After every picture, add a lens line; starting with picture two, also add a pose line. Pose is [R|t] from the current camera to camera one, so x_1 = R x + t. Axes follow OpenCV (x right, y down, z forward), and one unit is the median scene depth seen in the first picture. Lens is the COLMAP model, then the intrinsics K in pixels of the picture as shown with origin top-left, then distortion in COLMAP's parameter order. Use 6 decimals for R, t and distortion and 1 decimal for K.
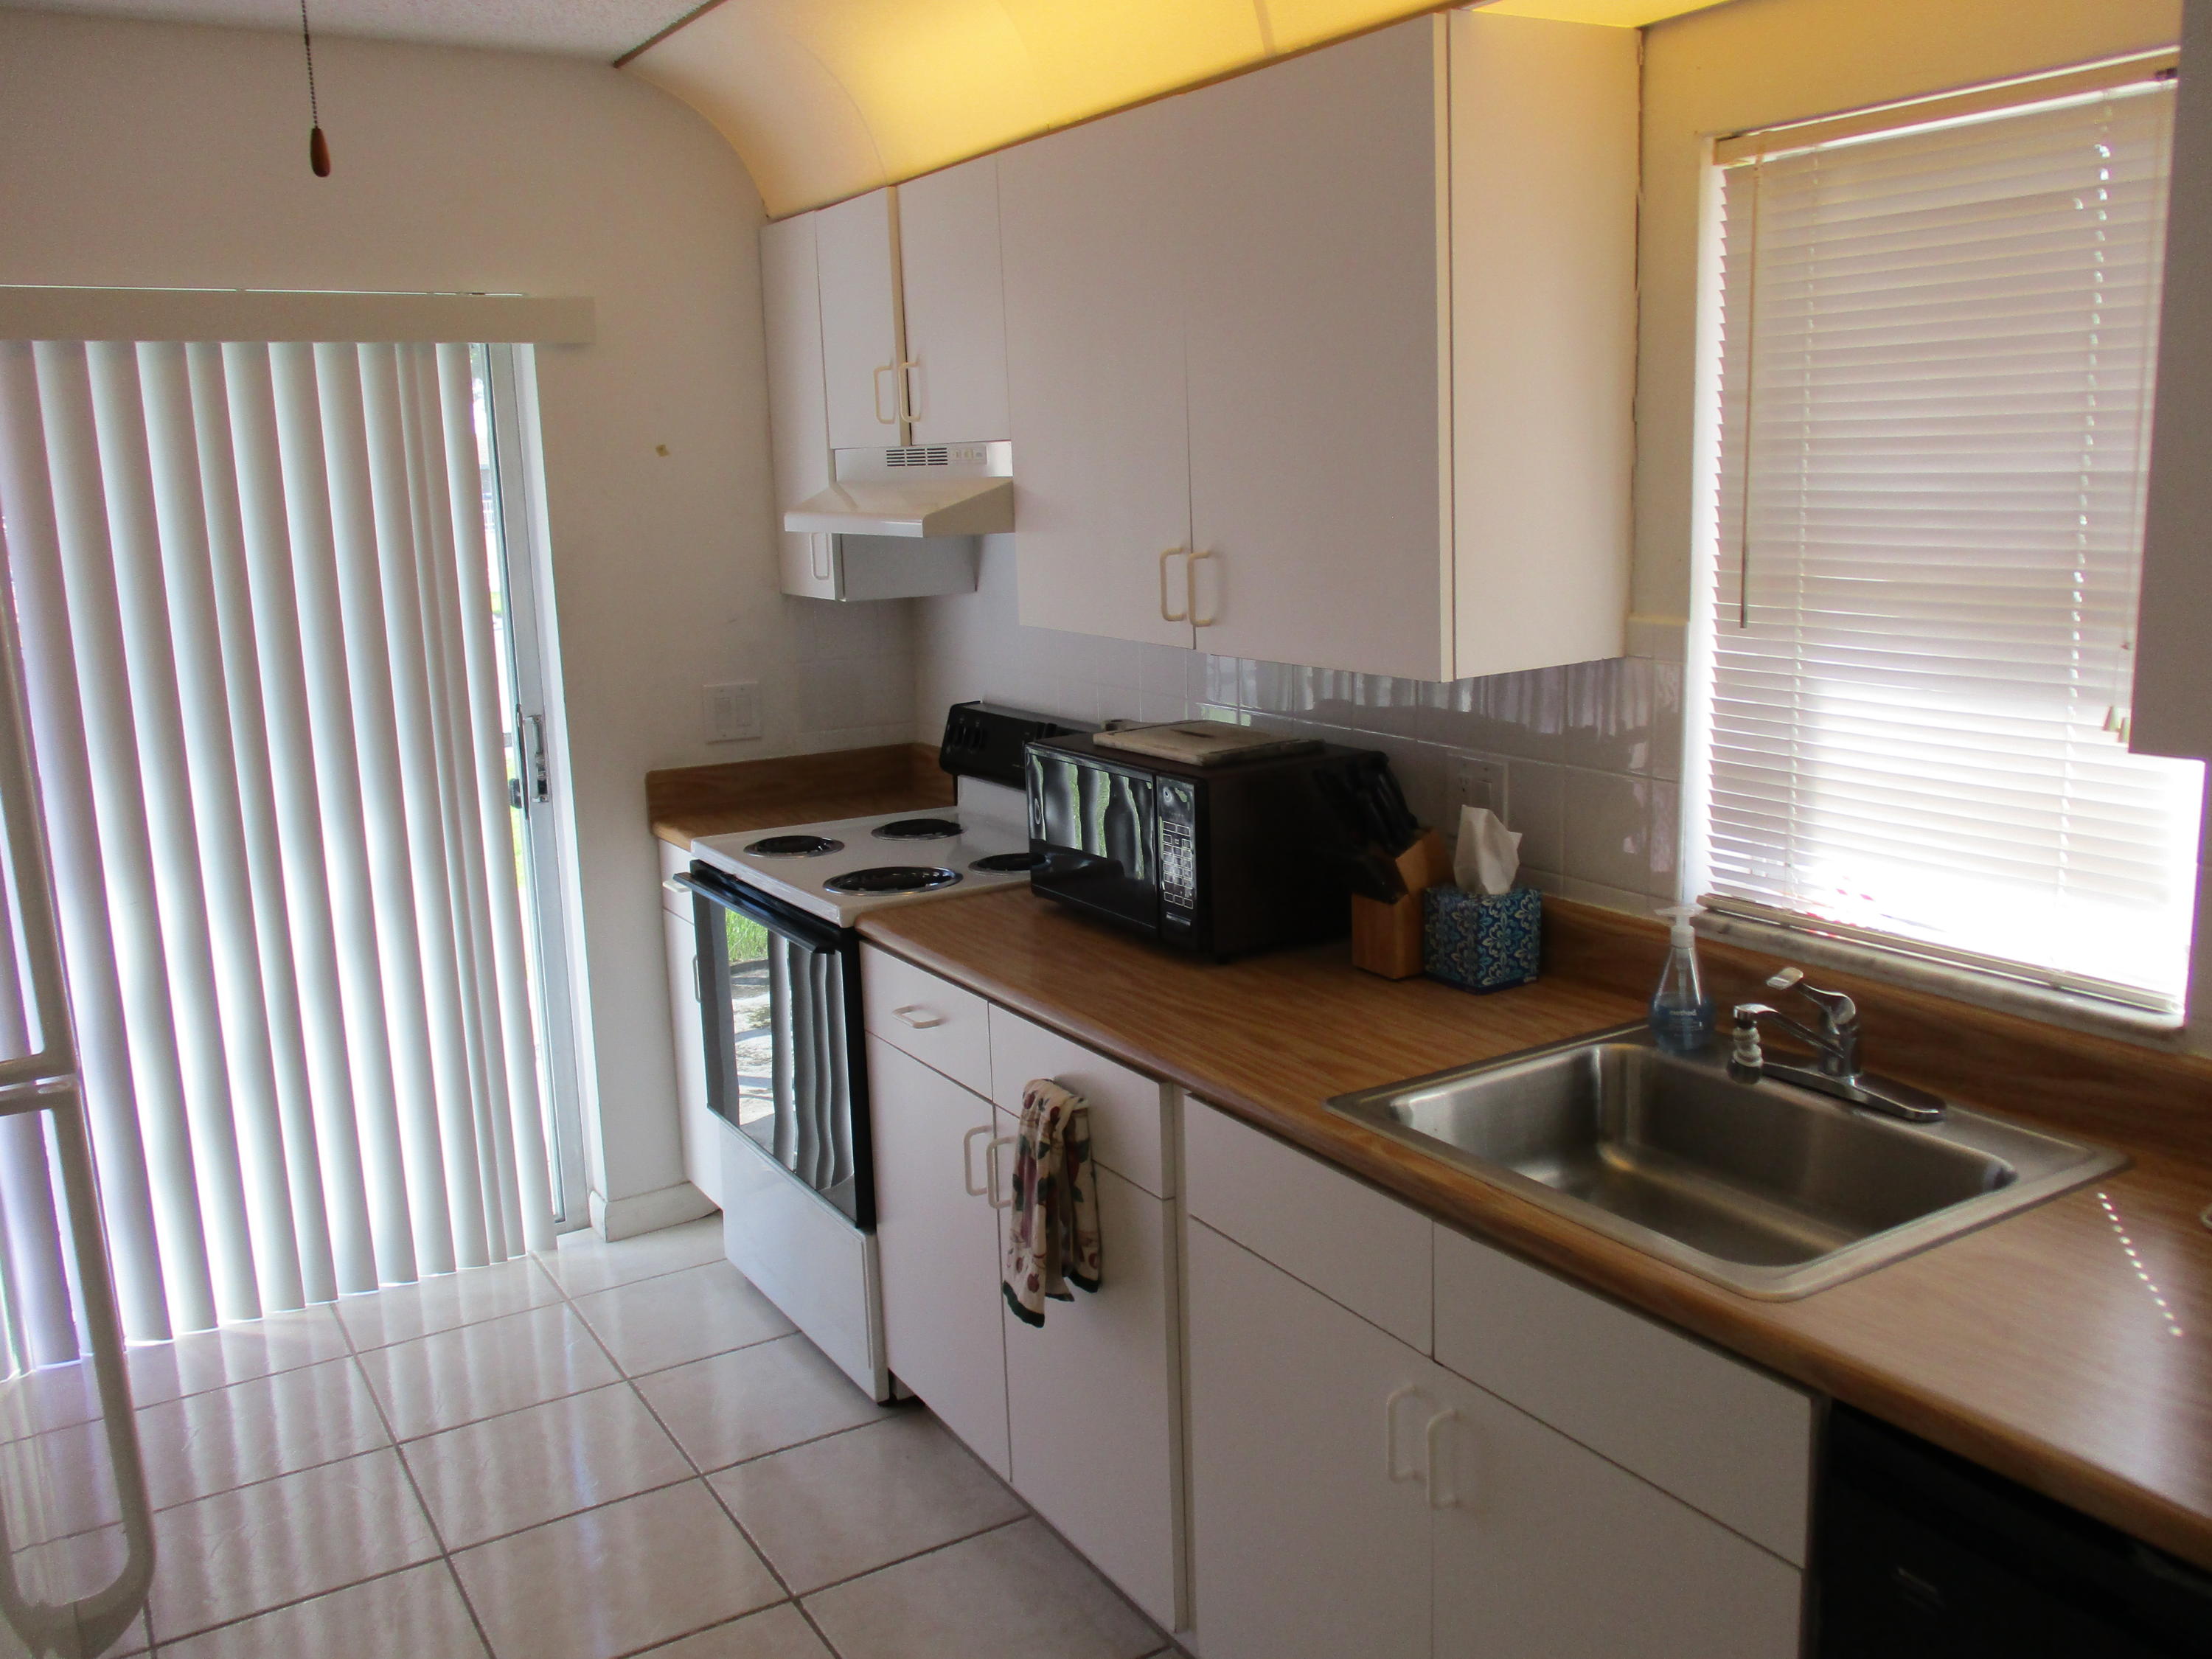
lens RADIAL K [[1852.9, 0, 1108.2], [0, 1852.9, 822.3], [0, 0, 1]] dist [-0.005288, 0.015028]
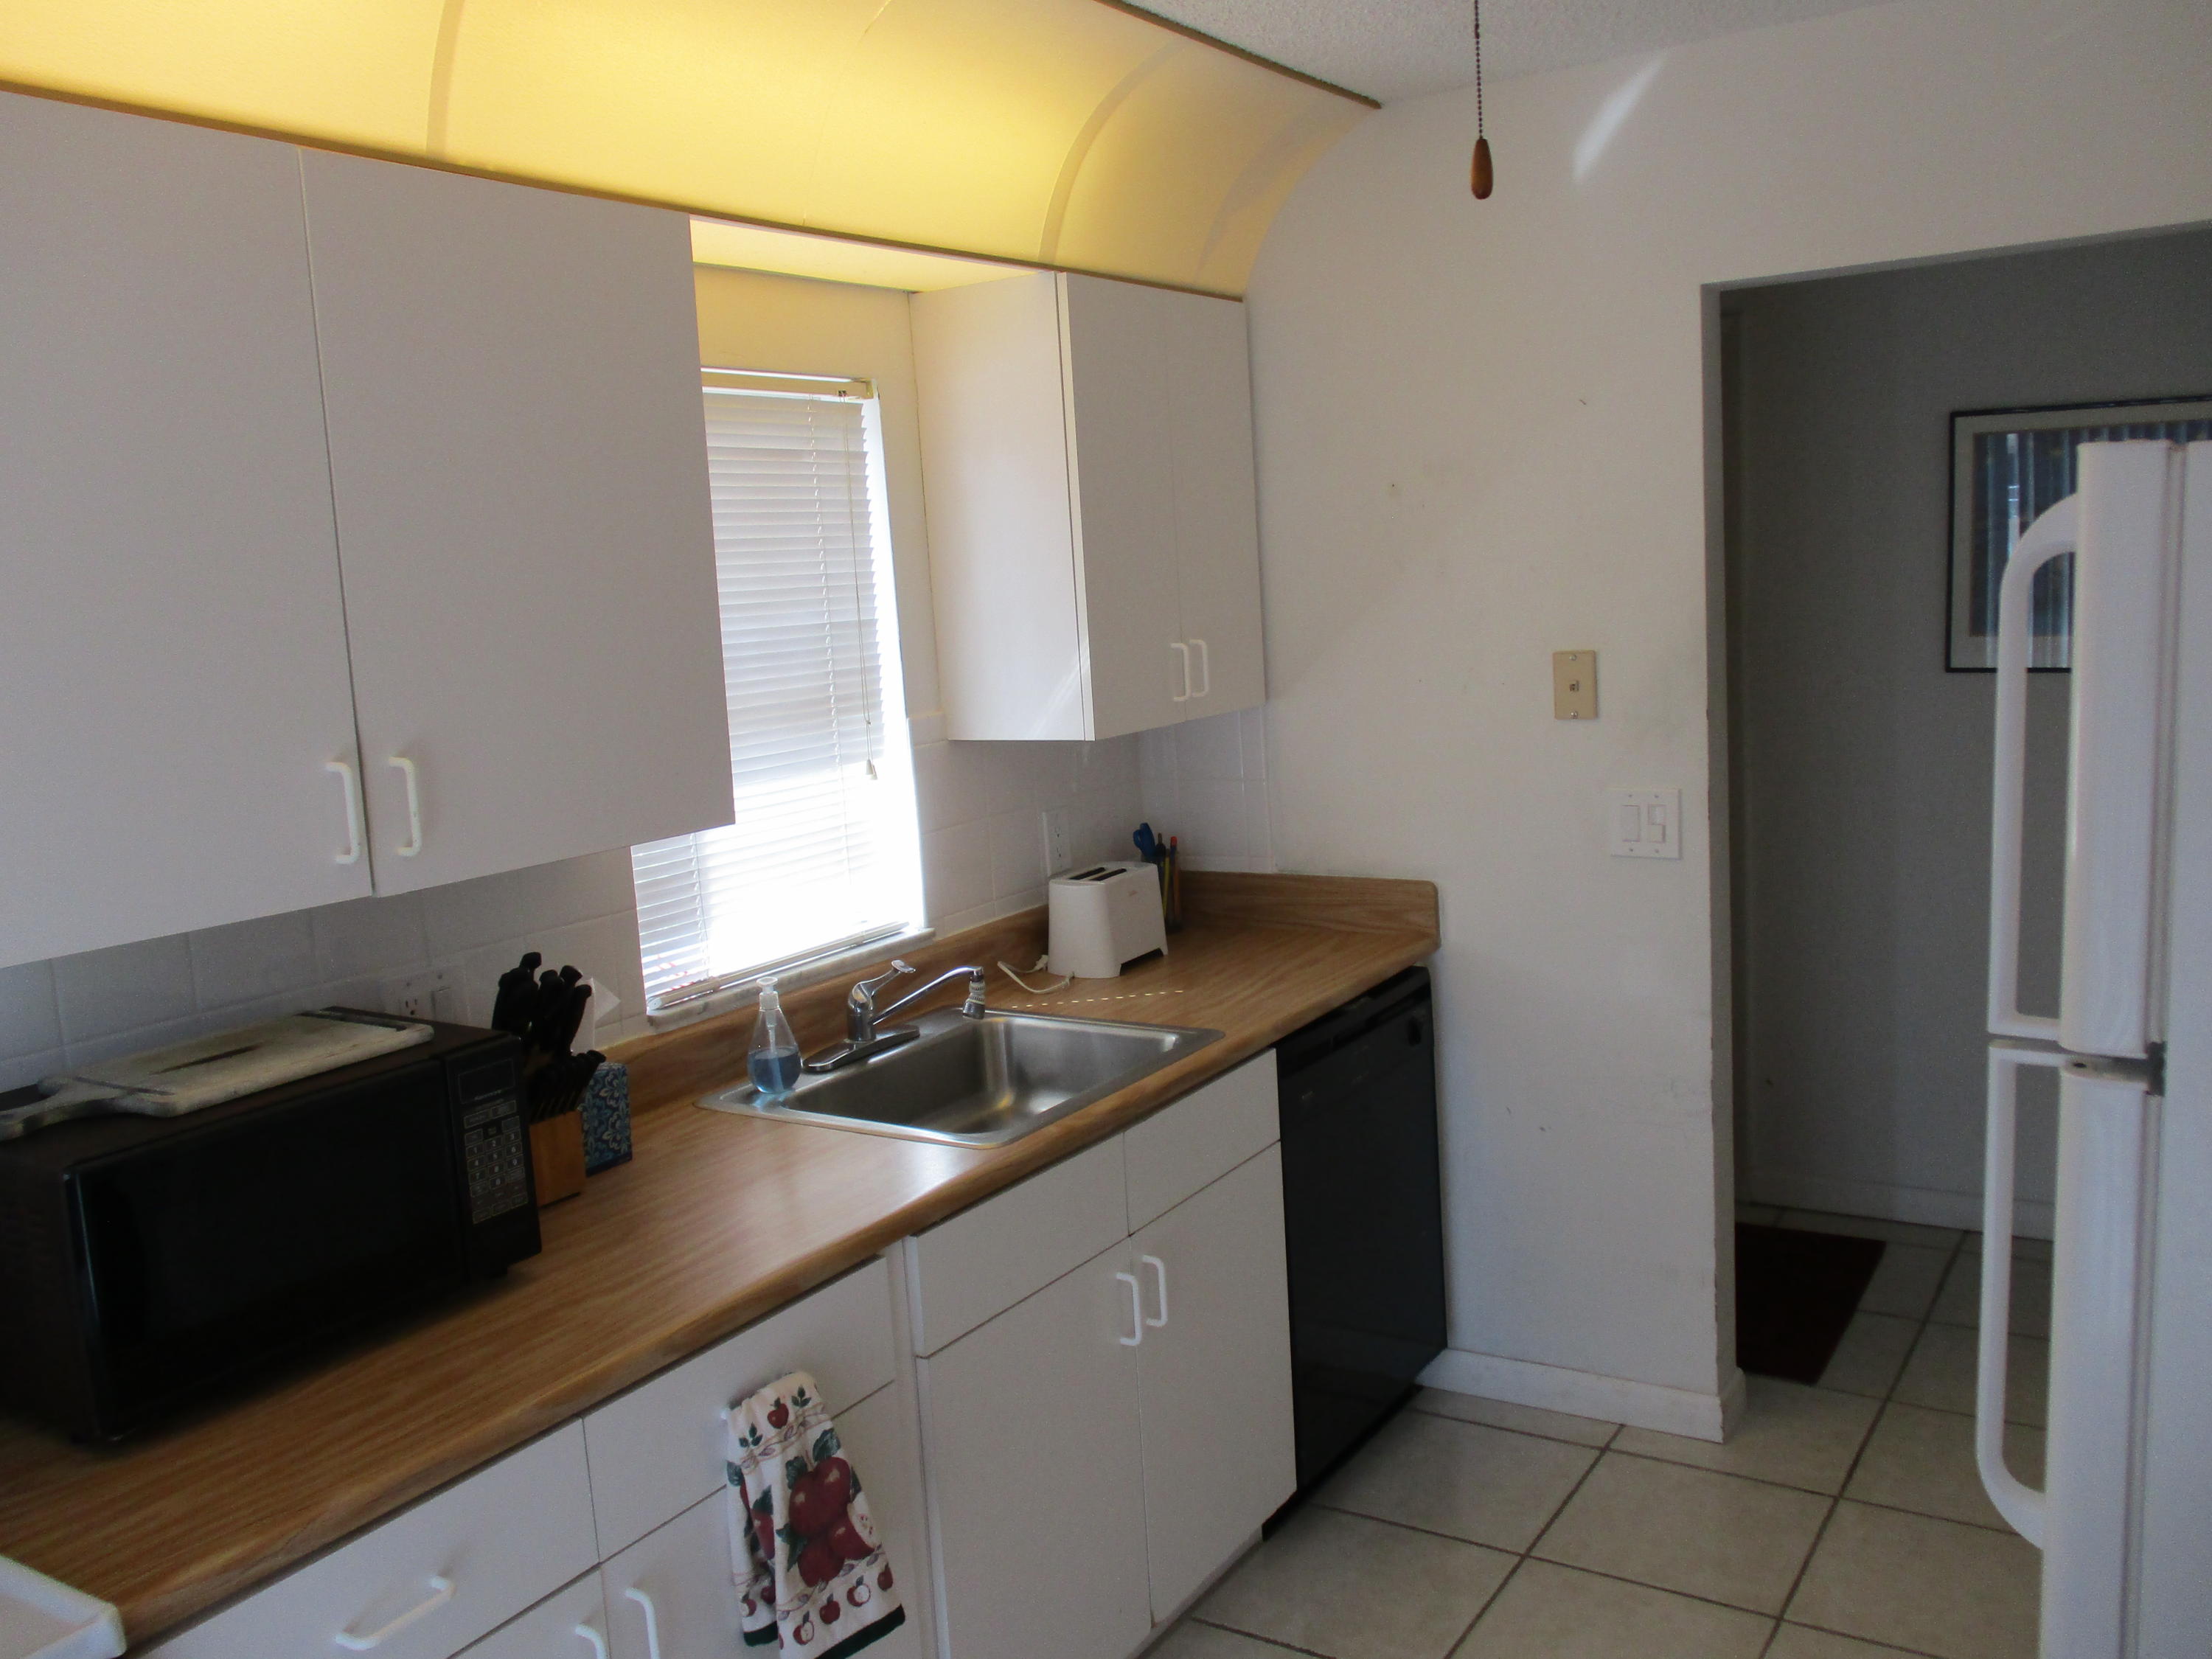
lens RADIAL K [[1852.9, 0, 1110.1], [0, 1852.9, 838.3], [0, 0, 1]] dist [-0.005288, 0.015028]
pose [[-0.423752, -0.078087, 0.902406, -1.001478], [0.244478, 0.949441, 0.196959, -0.256099], [-0.872161, 0.304081, -0.383237, 1.393670]]
